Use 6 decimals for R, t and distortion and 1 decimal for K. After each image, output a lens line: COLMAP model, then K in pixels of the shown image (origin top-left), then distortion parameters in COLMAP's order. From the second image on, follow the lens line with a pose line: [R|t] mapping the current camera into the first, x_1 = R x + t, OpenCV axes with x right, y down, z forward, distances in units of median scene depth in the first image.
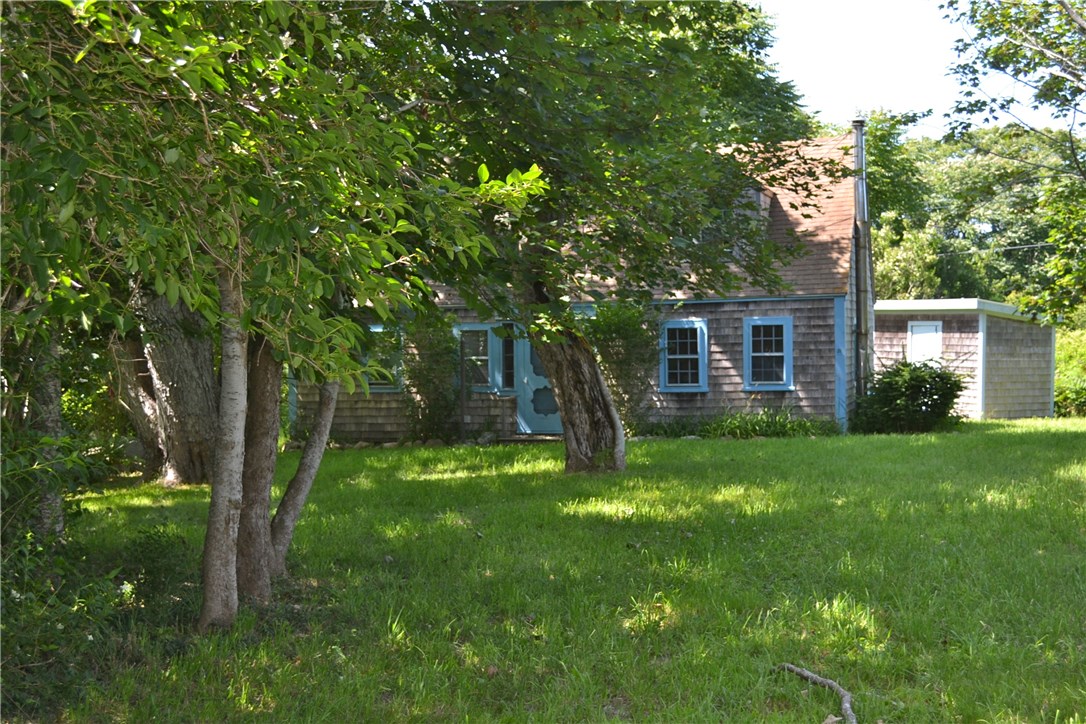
lens RADIAL K [[1499.9, 0, 543.0], [0, 1499.9, 362.0], [0, 0, 1]] dist [-0.040080, -0.039711]
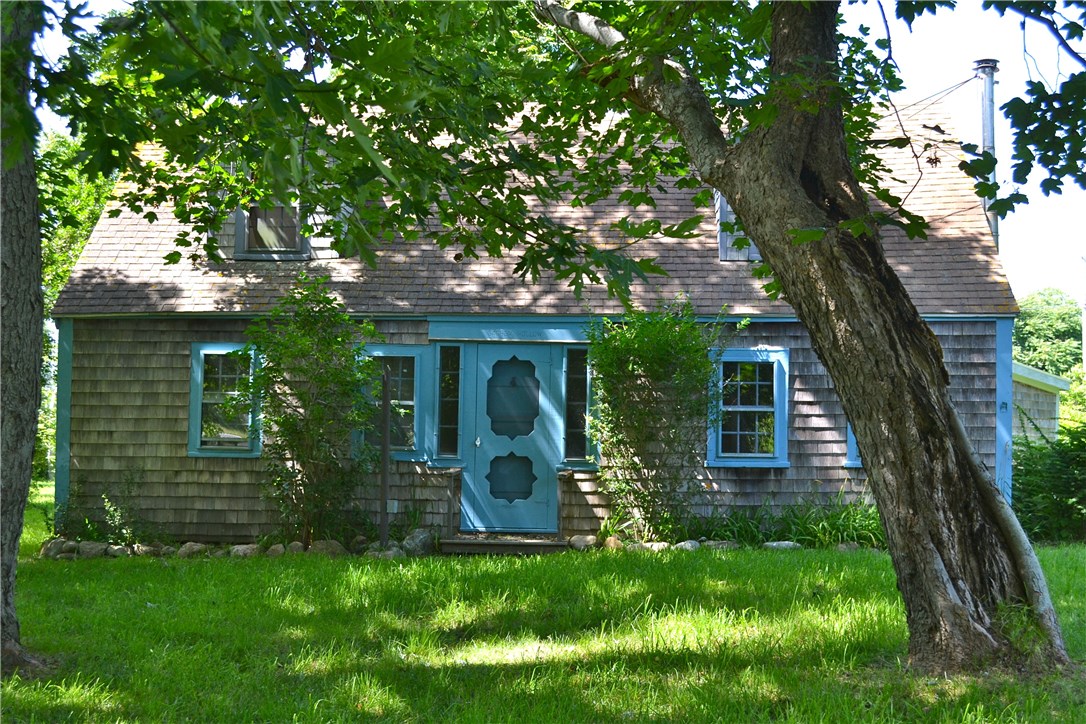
lens RADIAL K [[1370.2, 0, 543.0], [0, 1370.2, 362.0], [0, 0, 1]] dist [-0.034787, -0.017894]
pose [[0.975894, 0.036966, 0.215093, -0.109140], [-0.024161, 0.997792, -0.061860, 0.013958], [-0.216905, 0.055172, 0.974632, 0.476167]]
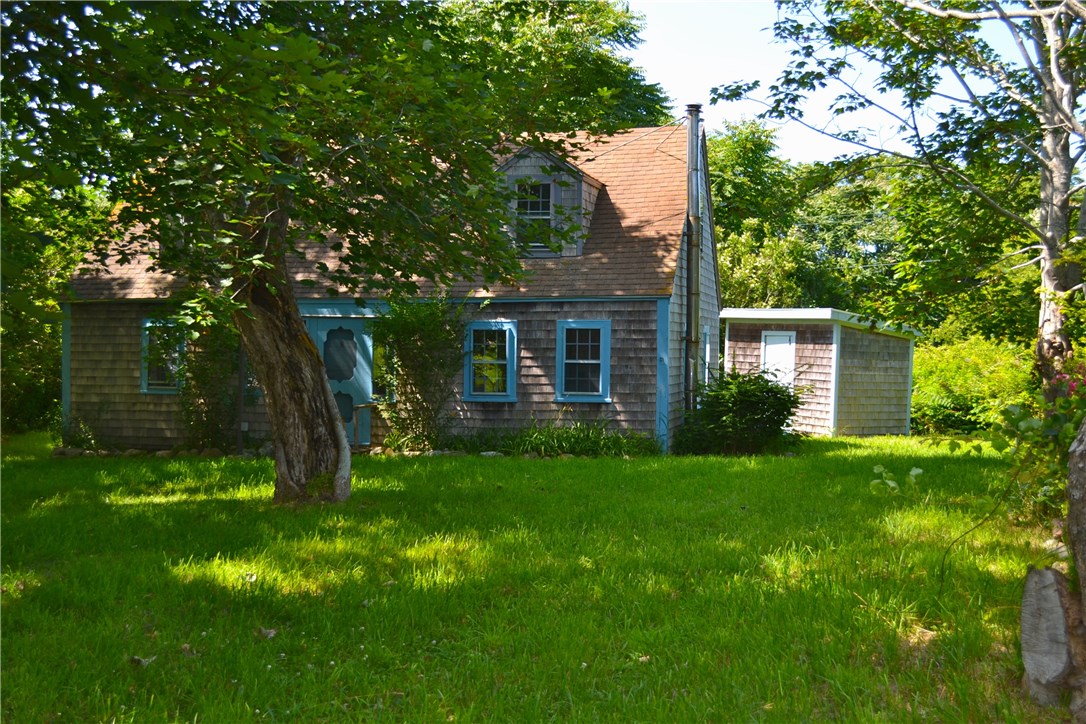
lens RADIAL K [[1370.2, 0, 543.0], [0, 1370.2, 362.0], [0, 0, 1]] dist [-0.034787, -0.017894]
pose [[0.998519, 0.023404, 0.049120, 0.085291], [-0.023276, 0.999724, -0.003187, -0.001690], [-0.049181, 0.002039, 0.998788, 0.184337]]
